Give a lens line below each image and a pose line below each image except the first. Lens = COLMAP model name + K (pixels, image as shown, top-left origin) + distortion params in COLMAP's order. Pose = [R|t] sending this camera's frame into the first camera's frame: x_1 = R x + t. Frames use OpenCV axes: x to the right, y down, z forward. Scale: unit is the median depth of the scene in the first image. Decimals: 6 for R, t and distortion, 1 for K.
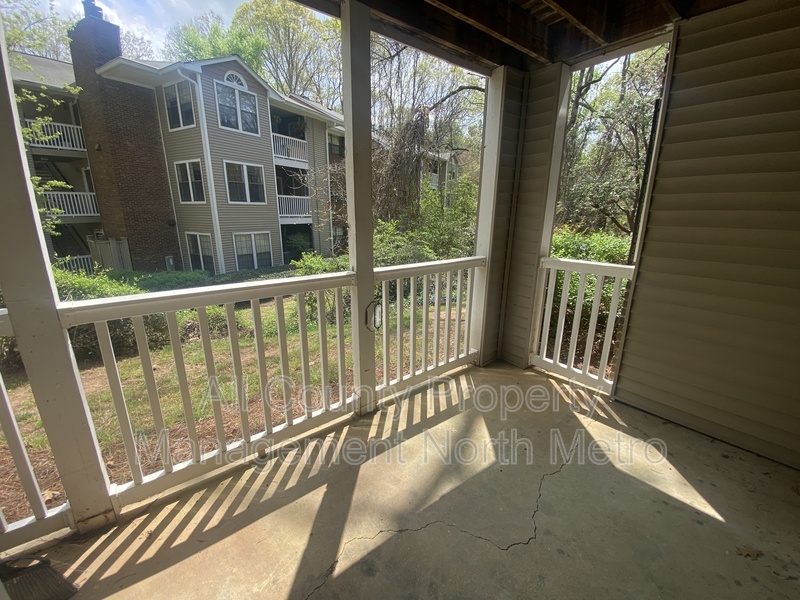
lens RADIAL K [[329.4, 0, 397.4], [0, 329.4, 297.2], [0, 0, 1]] dist [0.001700, -0.000429]
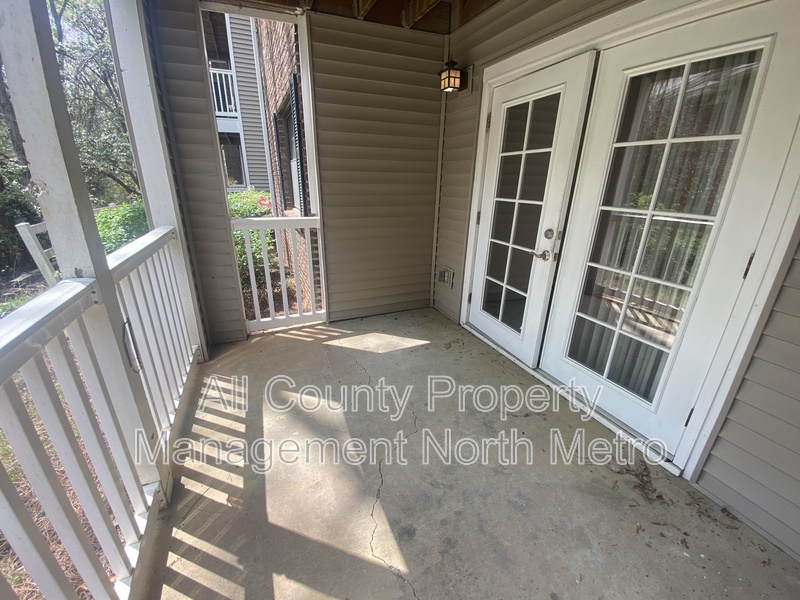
lens RADIAL K [[329.4, 0, 395.8], [0, 329.4, 300.5], [0, 0, 1]] dist [0.001700, -0.000429]
pose [[0.259483, -0.343229, 0.902697, -0.453100], [0.231511, 0.929566, 0.286897, -0.086603], [-0.937588, 0.134539, 0.320668, 0.358124]]
